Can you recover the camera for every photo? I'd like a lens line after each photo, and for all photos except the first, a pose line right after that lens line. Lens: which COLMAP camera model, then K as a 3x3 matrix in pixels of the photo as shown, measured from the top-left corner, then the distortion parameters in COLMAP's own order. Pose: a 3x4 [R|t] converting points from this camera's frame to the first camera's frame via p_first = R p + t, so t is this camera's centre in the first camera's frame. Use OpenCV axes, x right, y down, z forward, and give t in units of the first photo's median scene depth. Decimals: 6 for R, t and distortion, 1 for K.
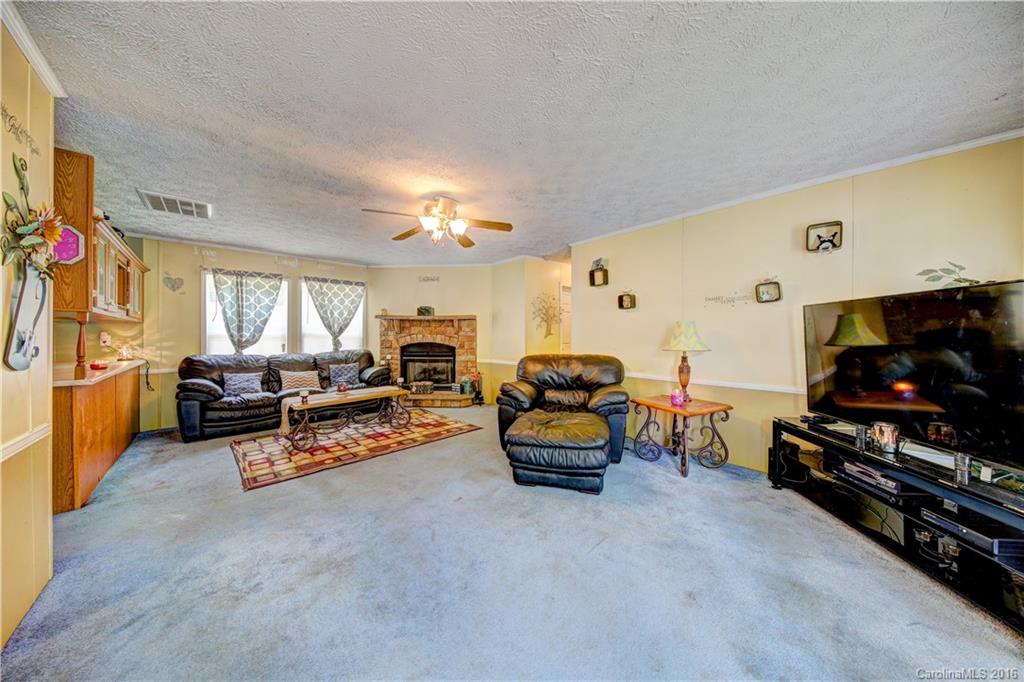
lens RADIAL K [[324.5, 0, 519.4], [0, 324.5, 337.2], [0, 0, 1]] dist [-0.012405, -0.000147]
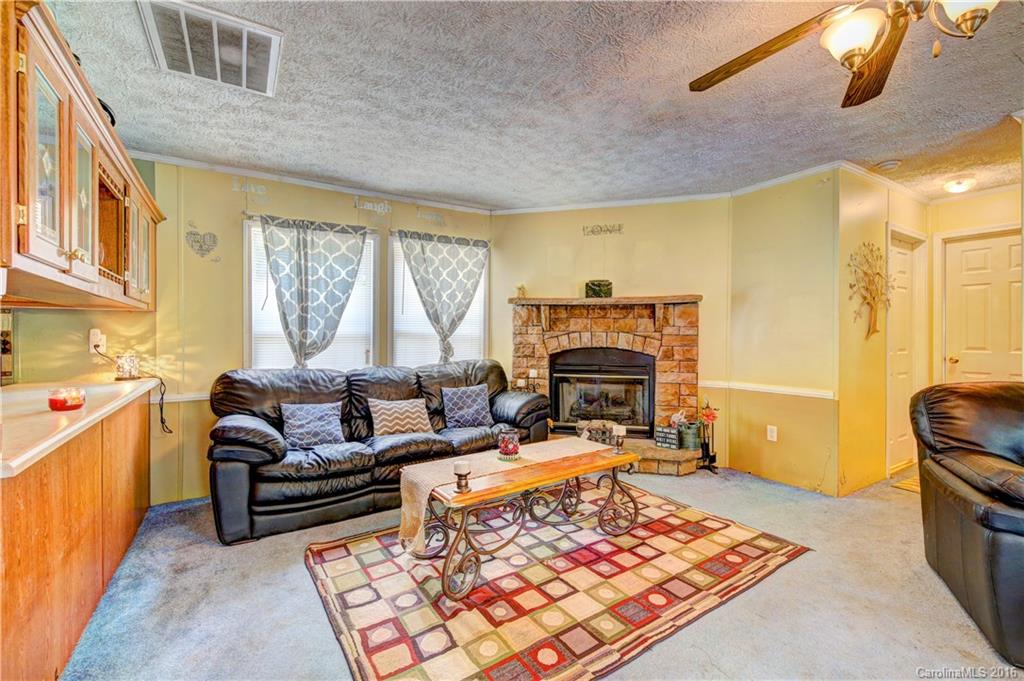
lens RADIAL K [[442.6, 0, 509.3], [0, 442.6, 336.8], [0, 0, 1]] dist [0.009908, -0.000823]
pose [[0.978698, 0.000627, -0.205304, -0.349408], [-0.000429, 0.999999, 0.001008, -0.002895], [0.205304, -0.000899, 0.978698, 0.307247]]
